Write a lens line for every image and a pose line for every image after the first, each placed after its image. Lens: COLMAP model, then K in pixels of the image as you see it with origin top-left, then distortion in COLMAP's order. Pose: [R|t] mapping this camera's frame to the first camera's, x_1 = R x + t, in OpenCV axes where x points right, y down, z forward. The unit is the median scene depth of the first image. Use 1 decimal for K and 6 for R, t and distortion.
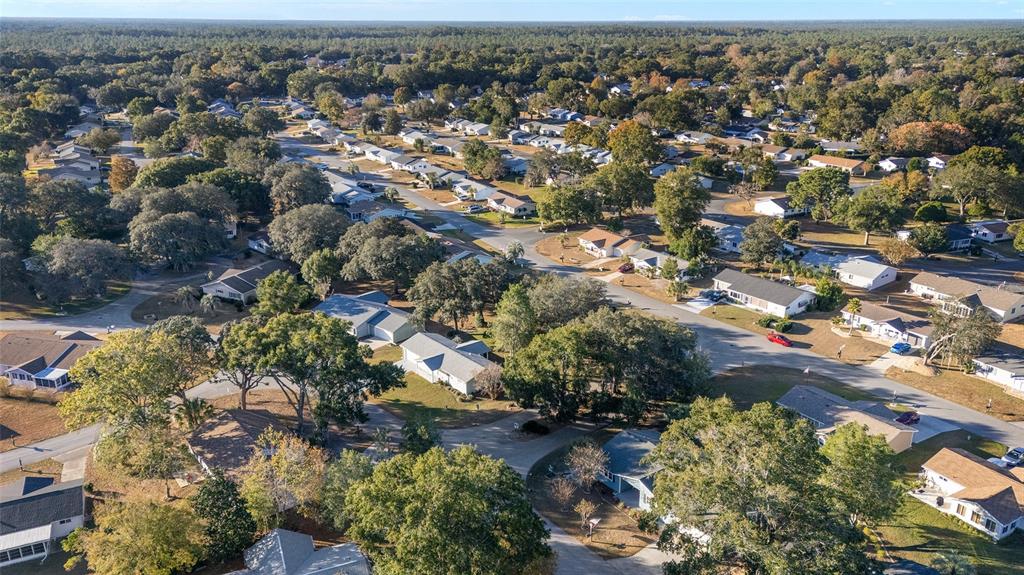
lens RADIAL K [[741.7, 0, 512.0], [0, 741.7, 287.5], [0, 0, 1]] dist [0.051068, -0.060994]
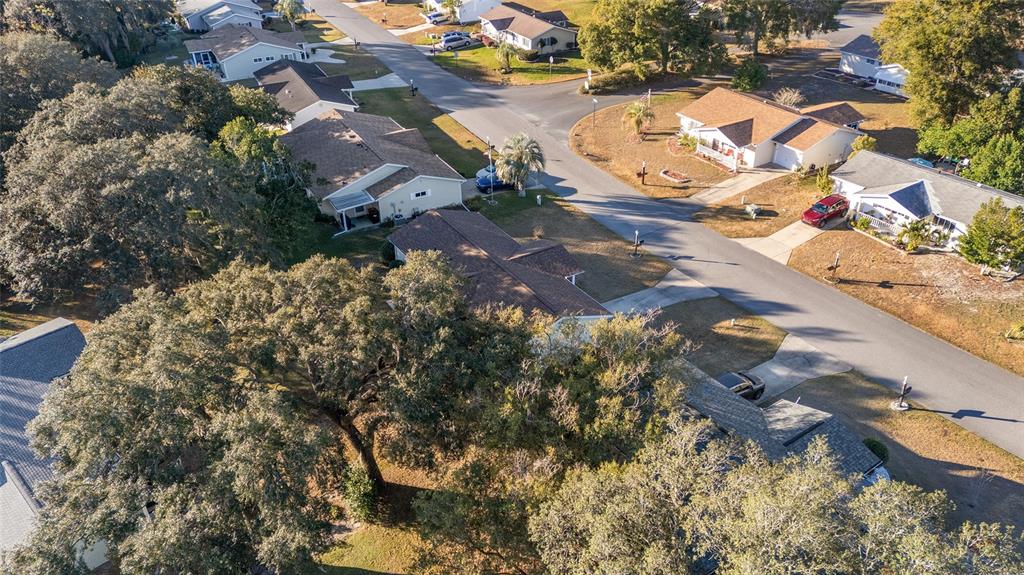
lens RADIAL K [[741.7, 0, 512.0], [0, 741.7, 287.5], [0, 0, 1]] dist [0.051068, -0.060994]
pose [[0.998750, 0.006032, -0.049624, 0.016732], [0.004938, 0.975936, 0.218000, -0.059310], [0.049745, -0.217973, 0.974686, 0.533689]]
